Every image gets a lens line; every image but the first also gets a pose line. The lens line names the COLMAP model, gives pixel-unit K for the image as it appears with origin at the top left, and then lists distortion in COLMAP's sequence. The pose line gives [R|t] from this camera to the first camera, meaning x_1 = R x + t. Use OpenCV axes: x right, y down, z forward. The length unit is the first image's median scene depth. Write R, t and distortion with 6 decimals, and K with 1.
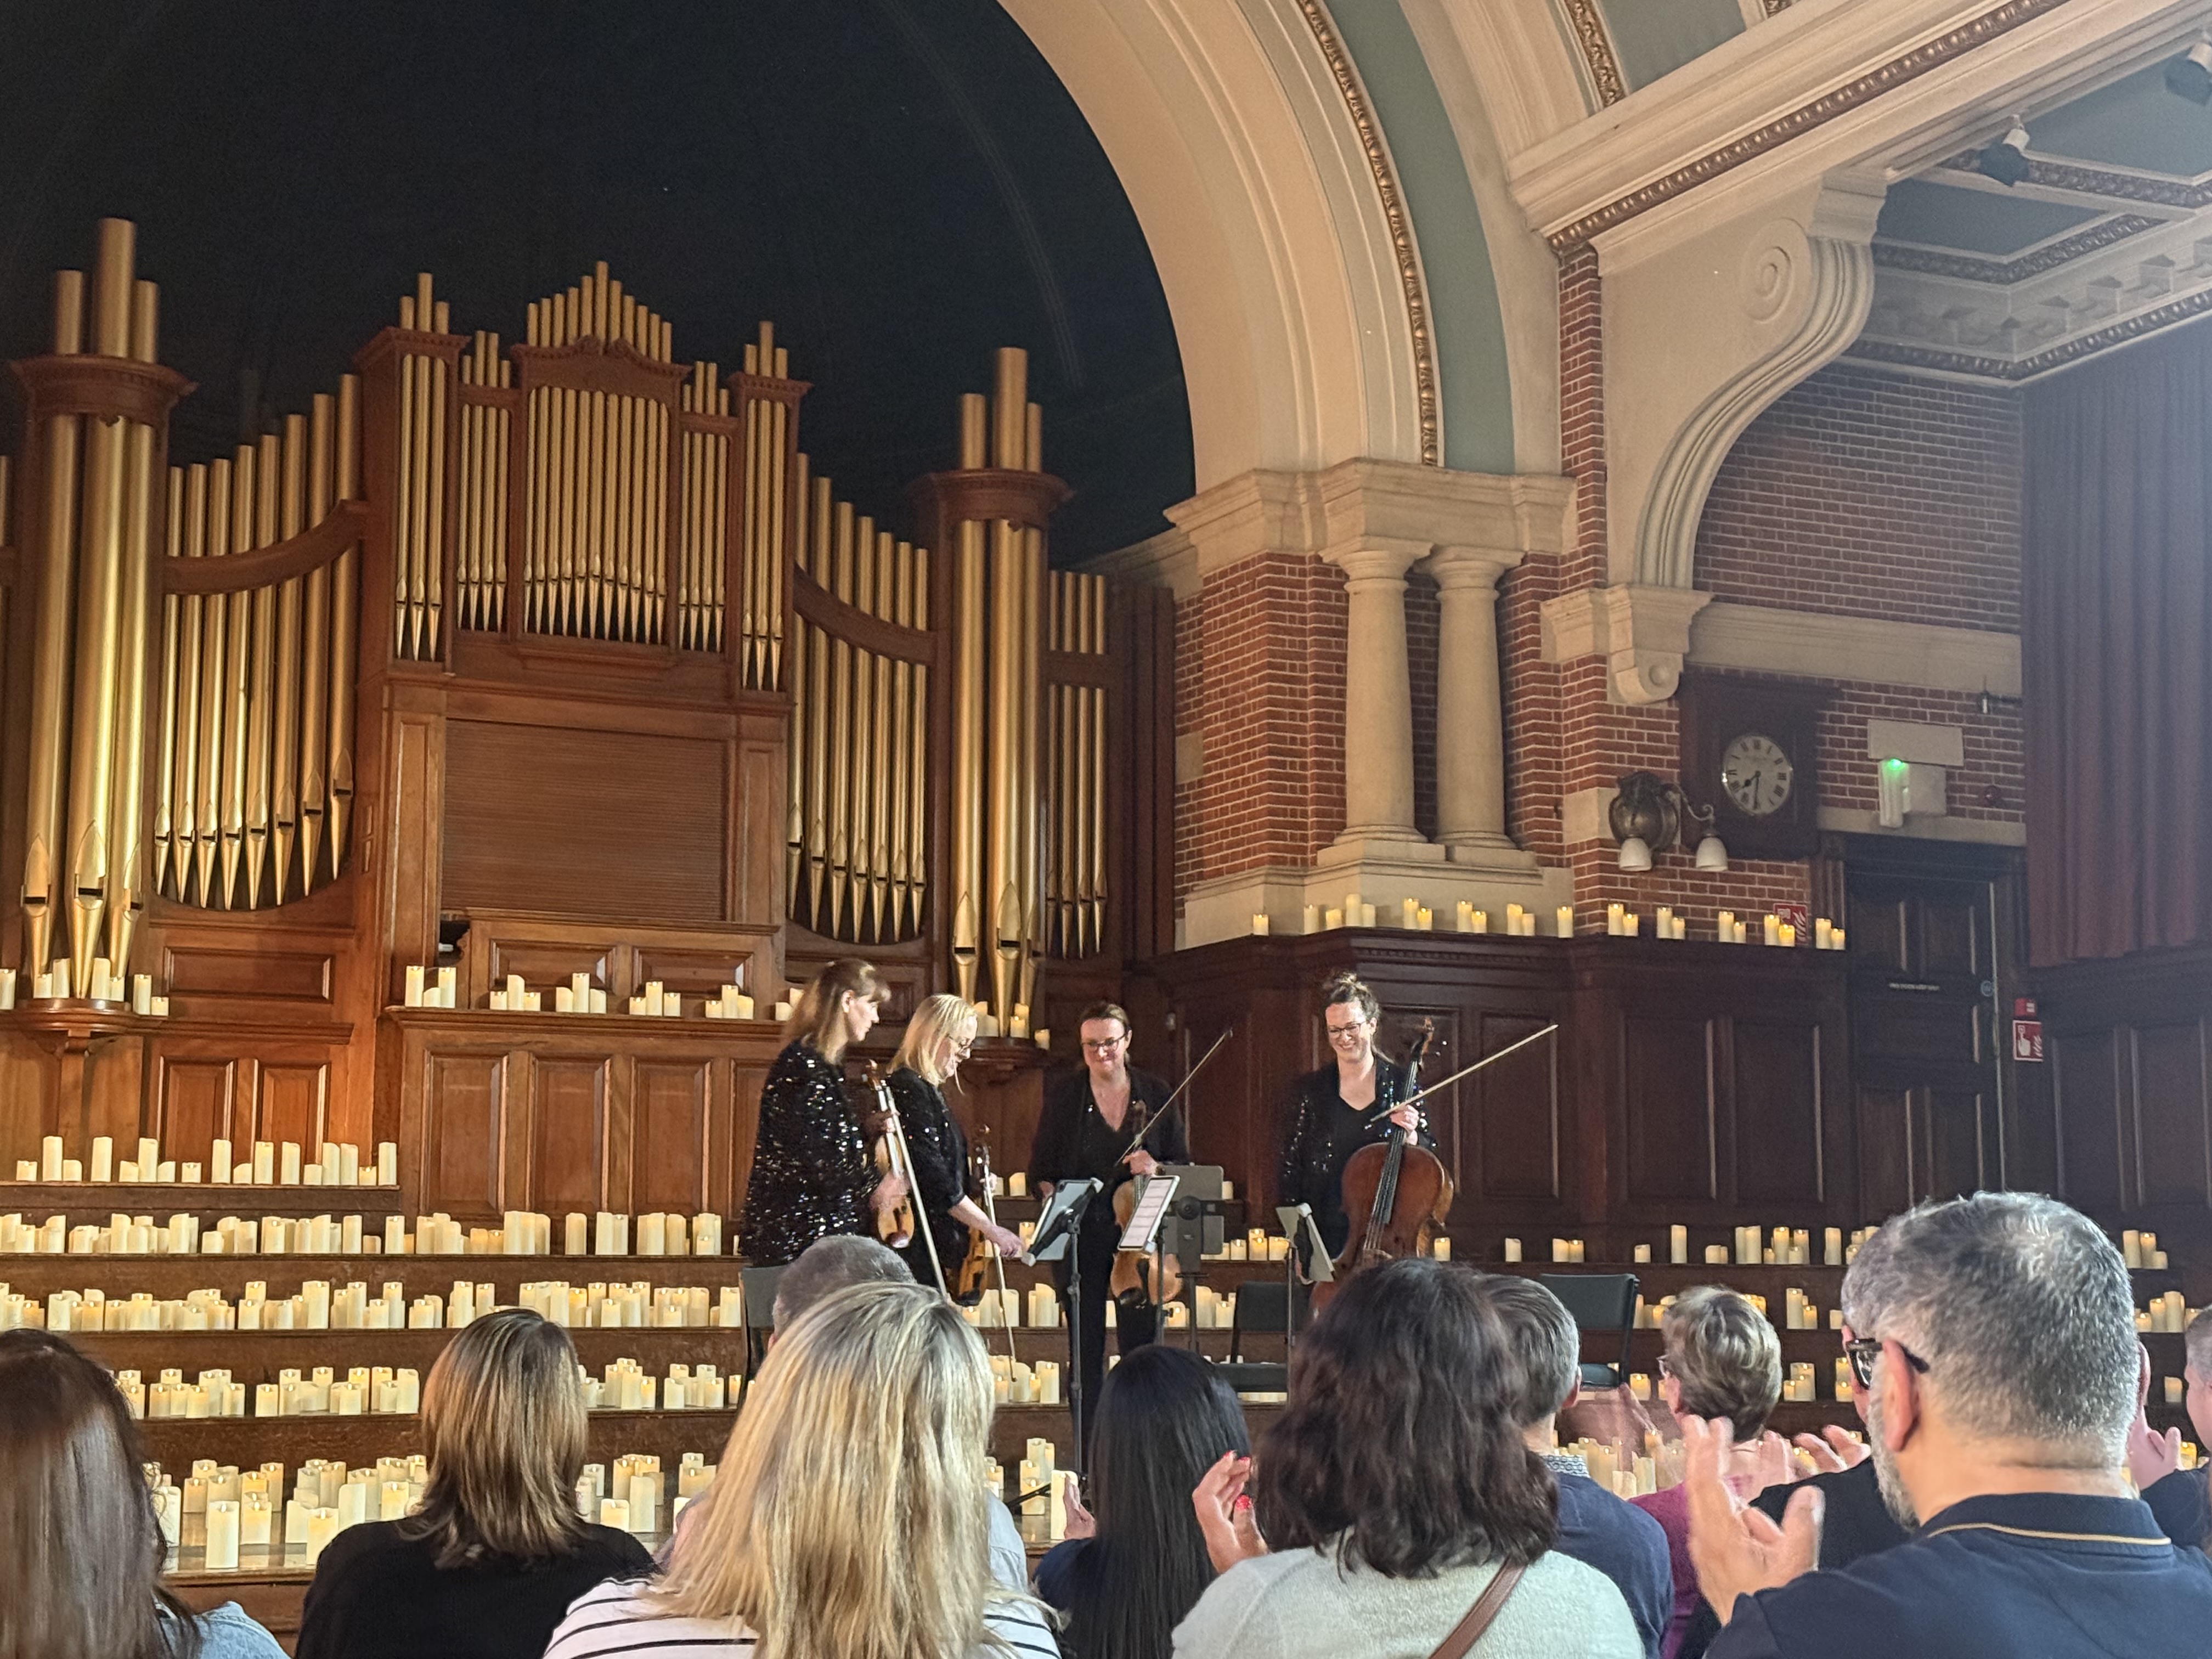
lens RADIAL K [[3546.5, 0, 1106.0], [0, 3546.5, 829.5], [0, 0, 1]] dist [-0.016013, 1.714955]
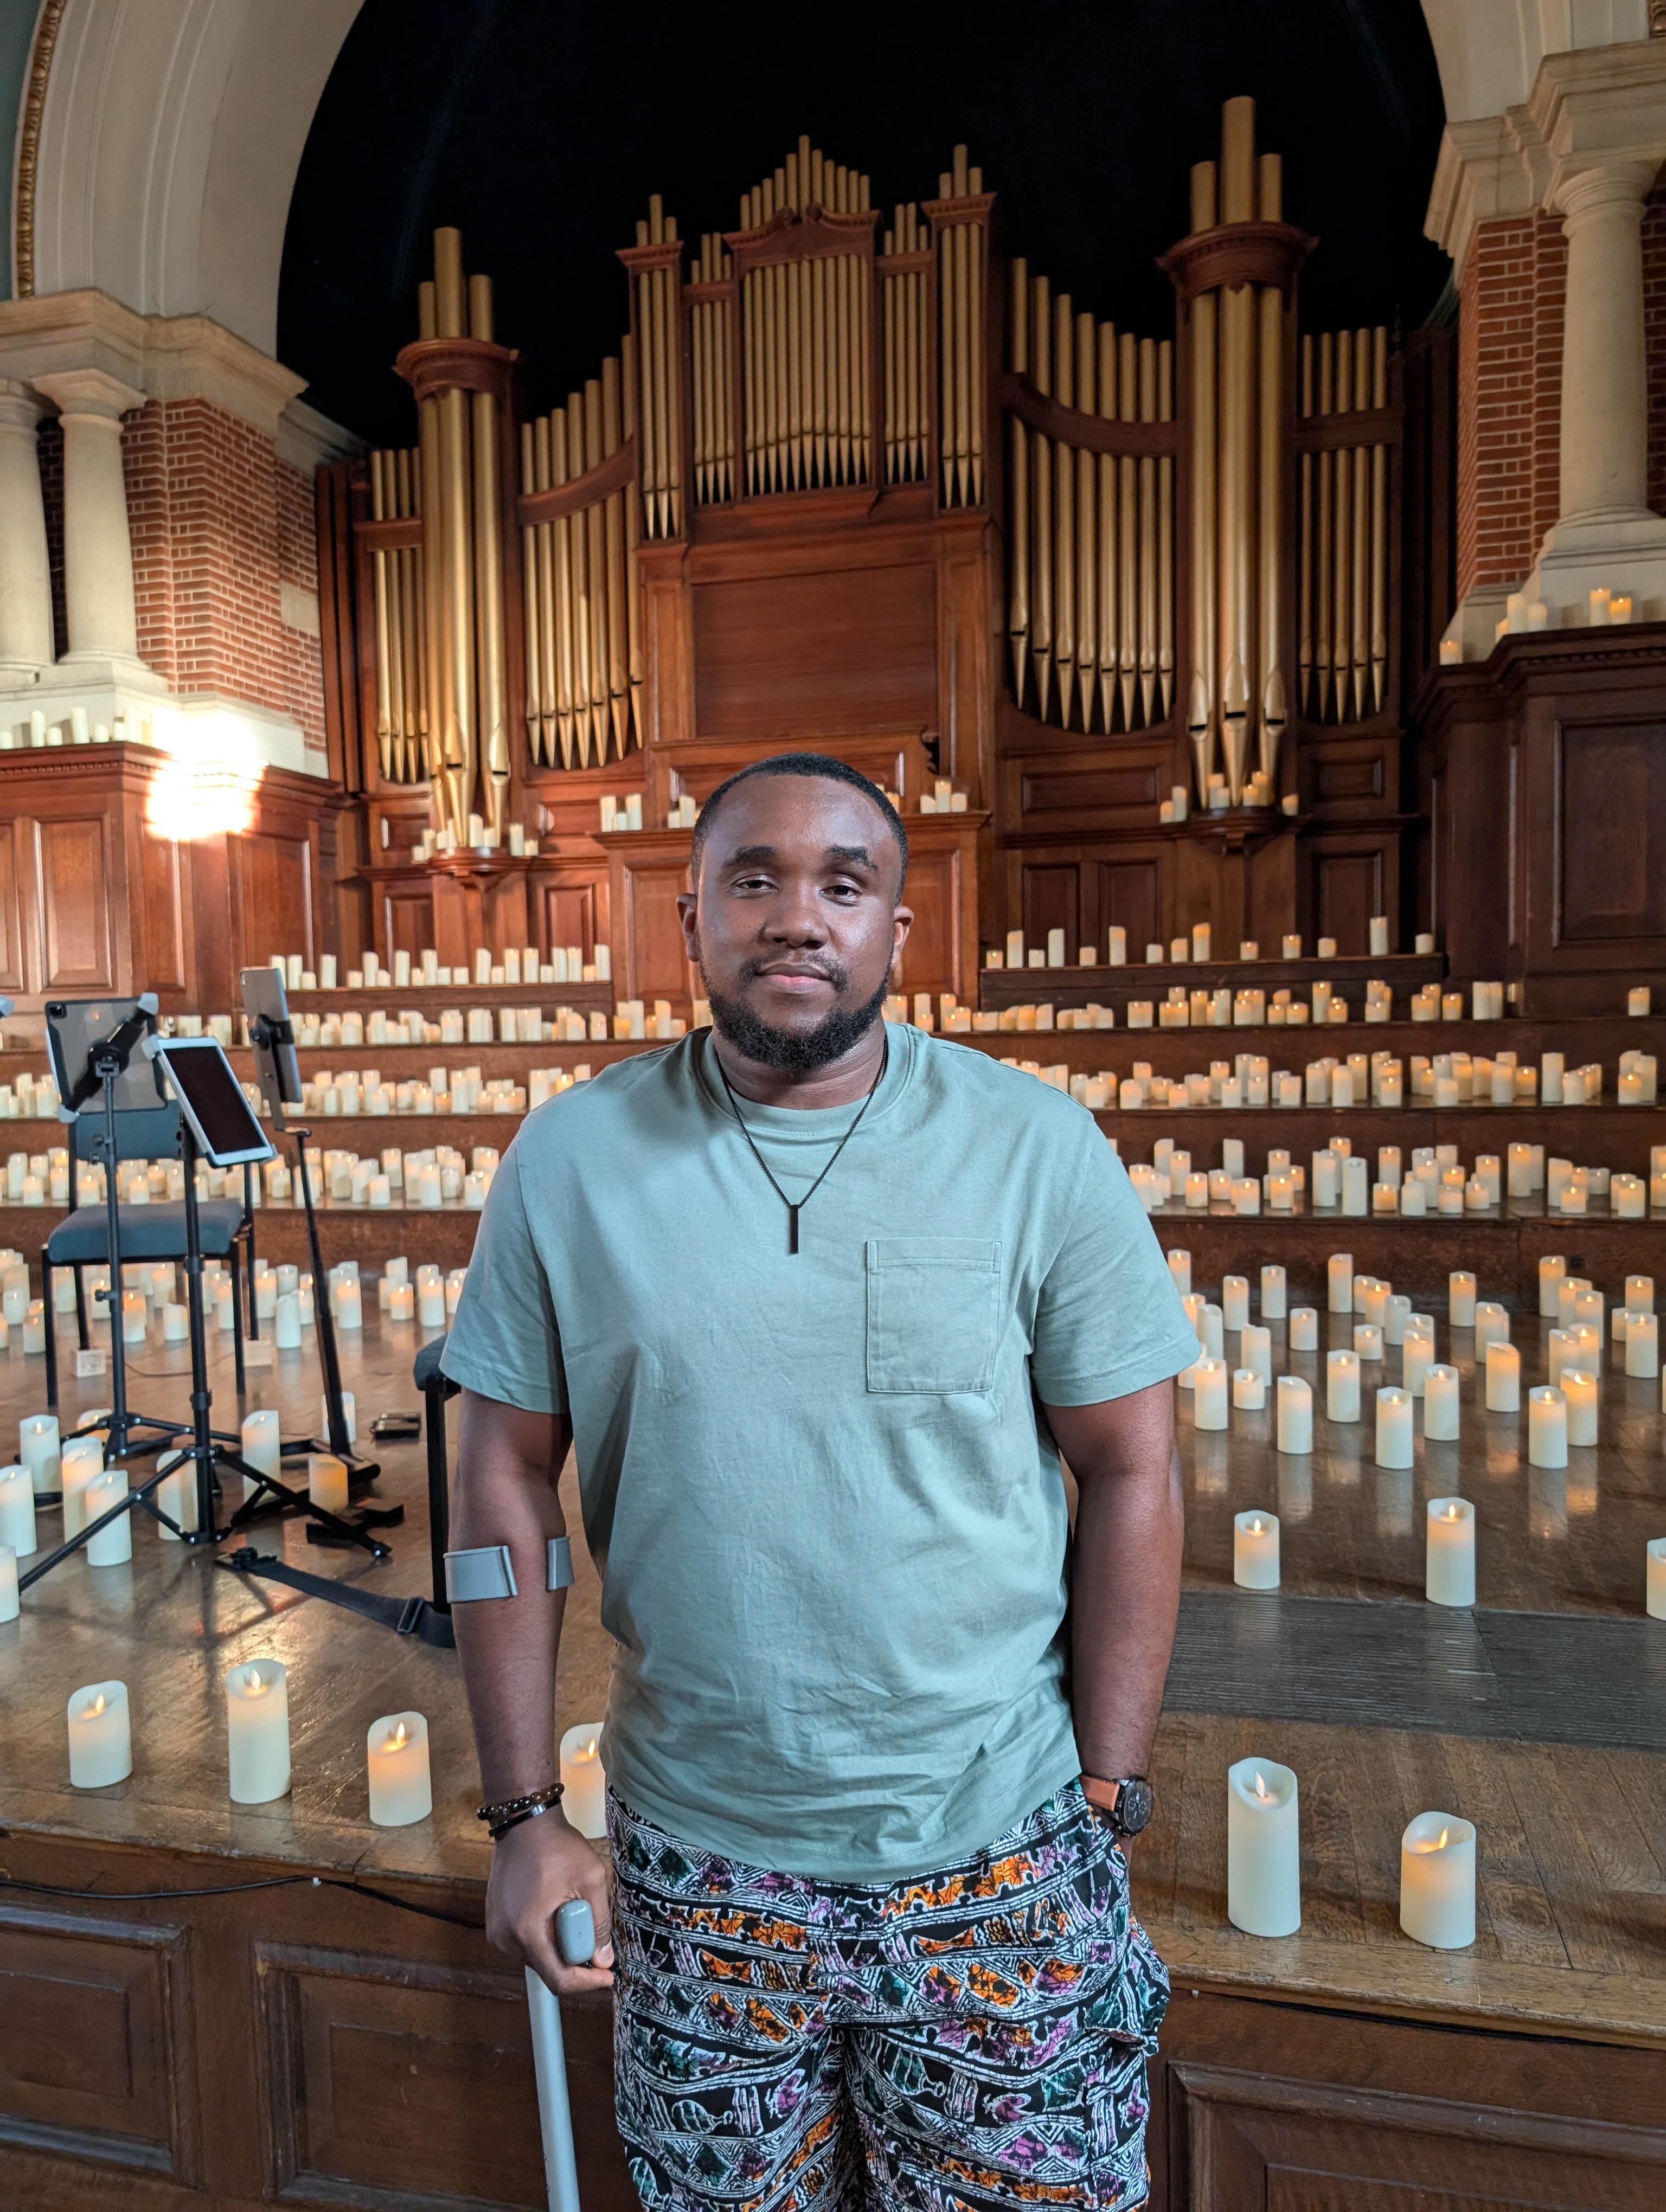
lens RADIAL K [[1582.1, 0, 833.8], [0, 1582.1, 1135.9], [0, 0, 1]] dist [-0.008601, 0.000871]
pose [[0.752889, 0.031393, -0.657398, 0.200165], [0.114514, 0.977377, 0.177821, 0.059354], [0.648109, -0.209161, 0.732262, 0.586795]]
